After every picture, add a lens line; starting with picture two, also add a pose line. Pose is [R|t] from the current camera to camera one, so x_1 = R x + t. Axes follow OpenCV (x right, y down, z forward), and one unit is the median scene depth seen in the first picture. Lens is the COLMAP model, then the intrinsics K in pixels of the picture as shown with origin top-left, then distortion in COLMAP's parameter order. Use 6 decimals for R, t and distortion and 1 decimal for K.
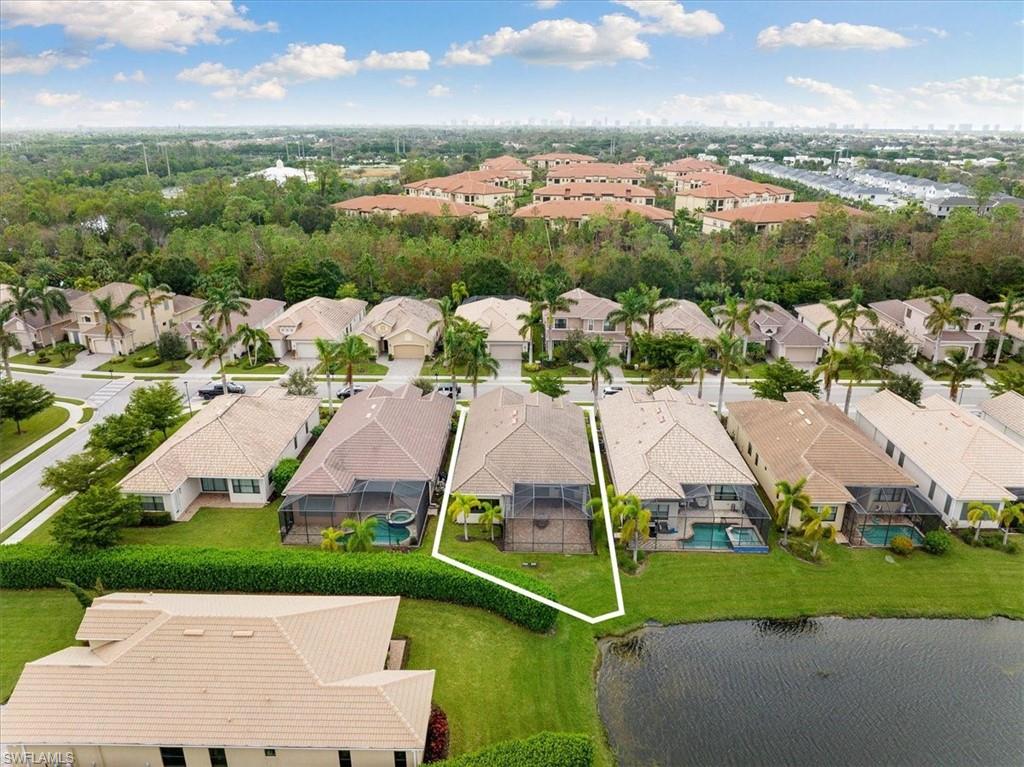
lens RADIAL K [[713.9, 0, 512.0], [0, 713.9, 383.5], [0, 0, 1]] dist [-0.034844, 0.003978]
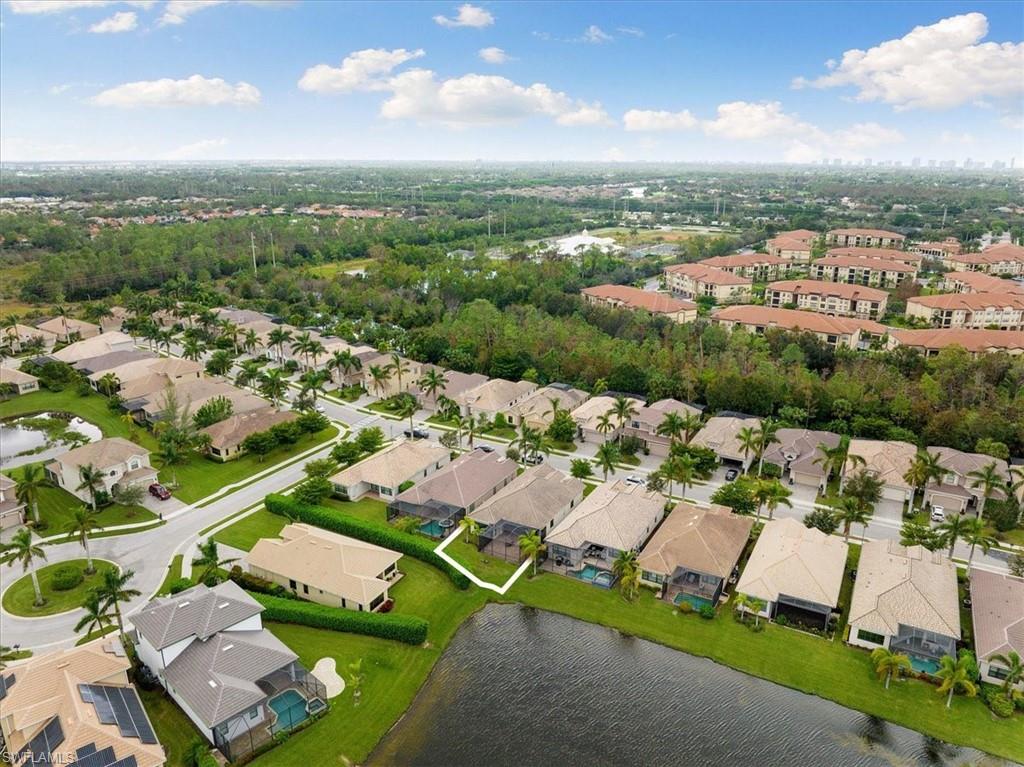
lens RADIAL K [[713.9, 0, 512.0], [0, 713.9, 383.5], [0, 0, 1]] dist [-0.034844, 0.003978]
pose [[0.886630, 0.138289, -0.441320, 0.487991], [-0.158517, 0.987314, -0.009089, -0.118767], [0.434465, 0.078015, 0.897304, -0.405133]]
